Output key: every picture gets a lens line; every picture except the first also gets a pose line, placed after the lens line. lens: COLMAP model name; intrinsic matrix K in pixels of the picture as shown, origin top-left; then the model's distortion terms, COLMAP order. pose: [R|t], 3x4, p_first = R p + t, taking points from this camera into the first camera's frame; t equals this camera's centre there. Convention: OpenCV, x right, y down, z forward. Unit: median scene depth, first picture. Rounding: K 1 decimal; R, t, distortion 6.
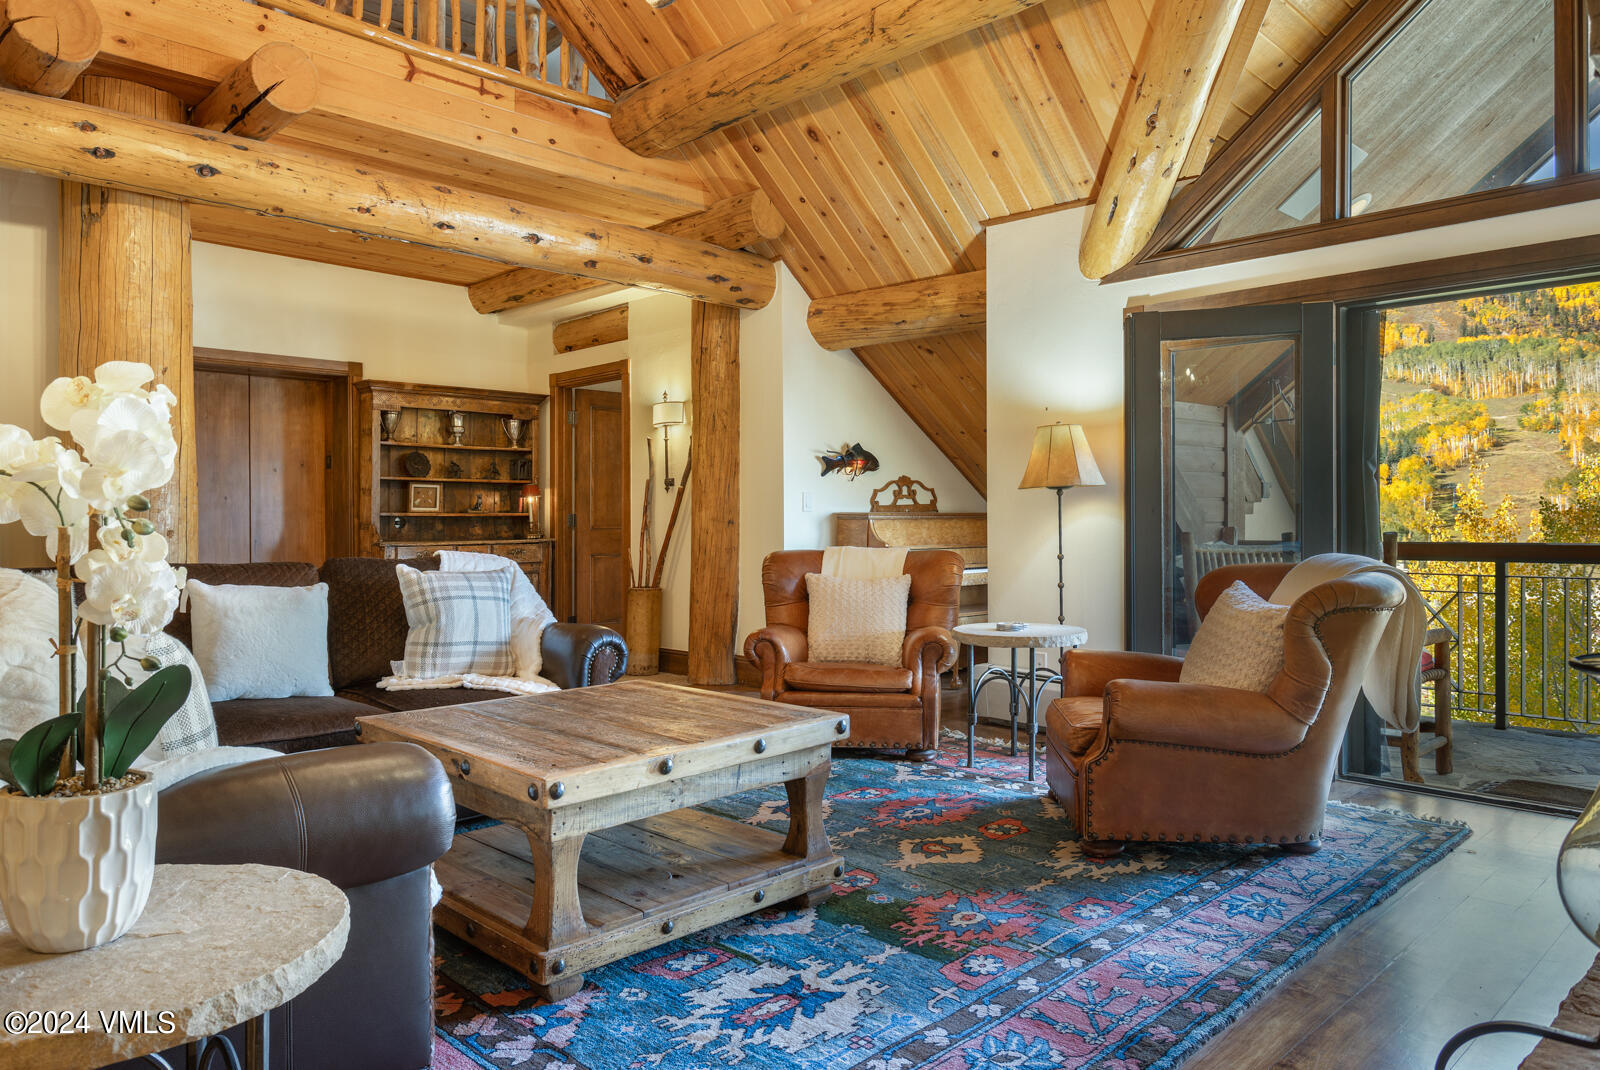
lens RADIAL K [[1078.0, 0, 800.0], [0, 1078.0, 535.0], [0, 0, 1]] dist [0.026622, -0.026426]
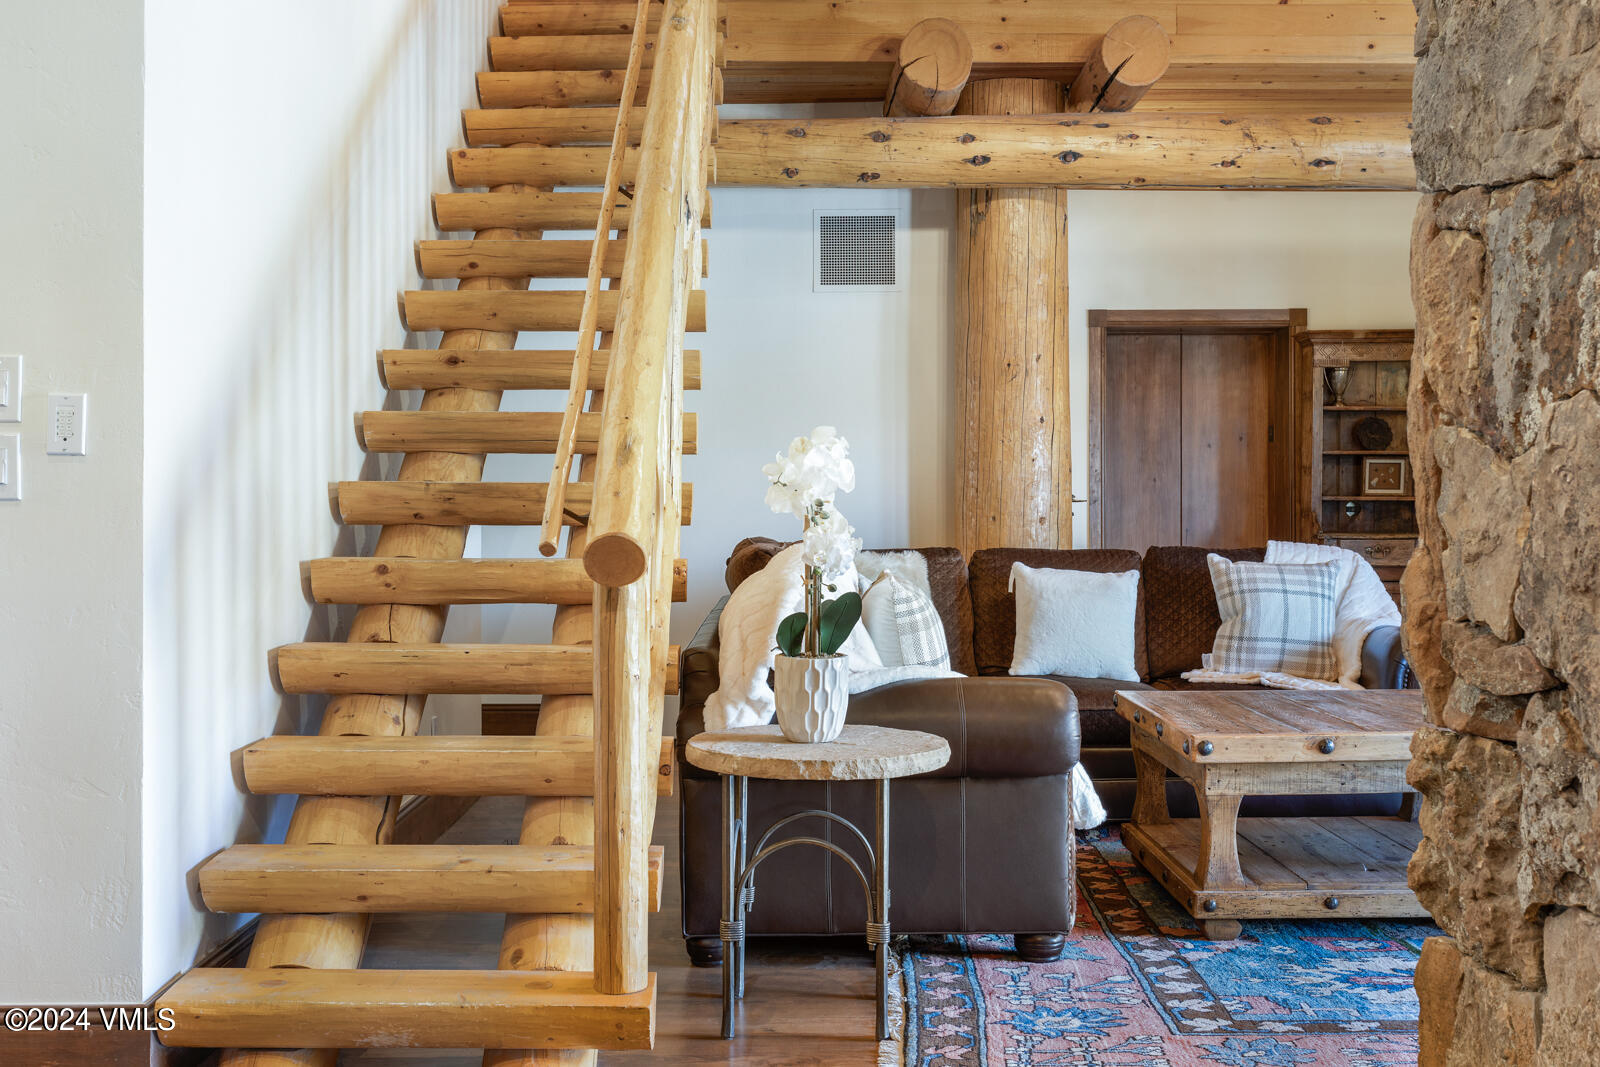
lens RADIAL K [[1807.9, 0, 800.0], [0, 1807.9, 533.5], [0, 0, 1]] dist [-0.008054, -0.005548]
pose [[0.716637, 0.010521, -0.697367, 0.471207], [-0.008076, 0.999944, 0.006786, 0.001240], [0.697400, 0.000769, 0.716682, -0.390612]]
